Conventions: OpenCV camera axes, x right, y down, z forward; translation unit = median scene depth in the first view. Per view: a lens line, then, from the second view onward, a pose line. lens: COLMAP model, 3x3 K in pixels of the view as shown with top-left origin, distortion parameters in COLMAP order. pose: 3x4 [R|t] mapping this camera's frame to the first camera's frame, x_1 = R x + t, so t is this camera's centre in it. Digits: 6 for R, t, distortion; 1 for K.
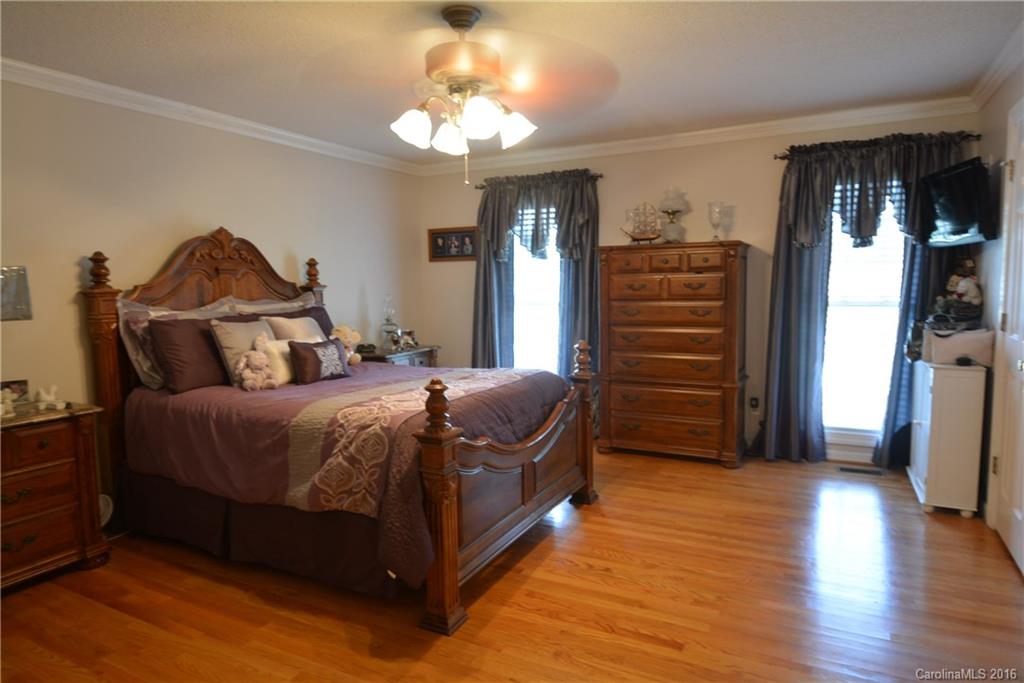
lens RADIAL K [[632.2, 0, 512.0], [0, 632.2, 341.5], [0, 0, 1]] dist [0.002625, -0.000135]
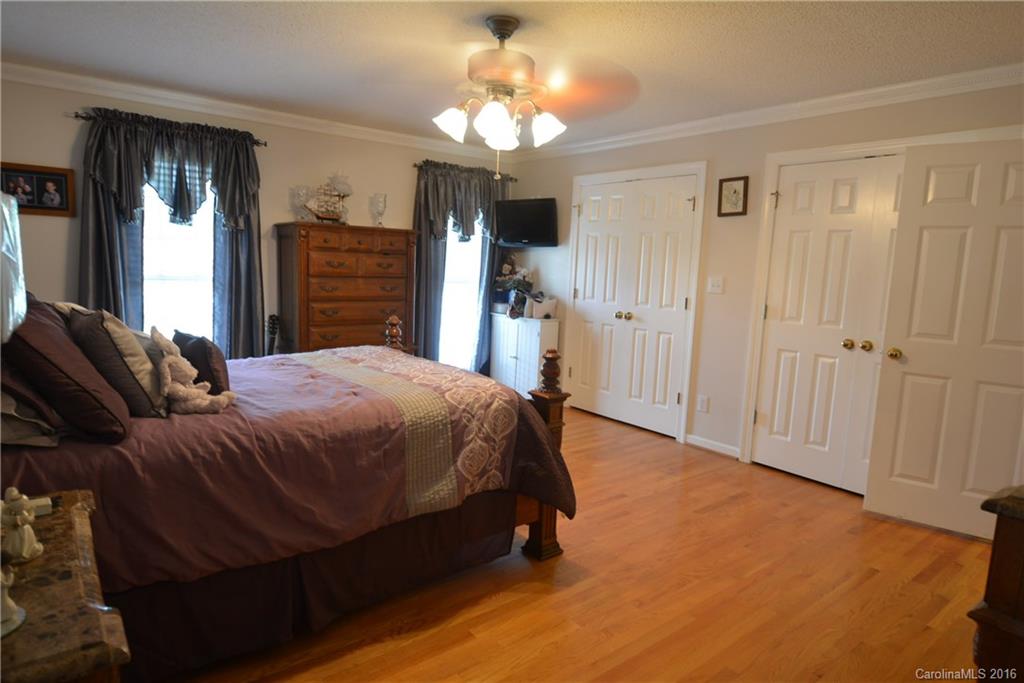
lens RADIAL K [[594.9, 0, 510.7], [0, 594.9, 355.8], [0, 0, 1]] dist [-0.002536, -0.000128]
pose [[0.394432, -0.109701, 0.912353, -0.629914], [0.043376, 0.993965, 0.100762, -0.022205], [-0.917901, -0.000169, 0.396810, 0.343146]]
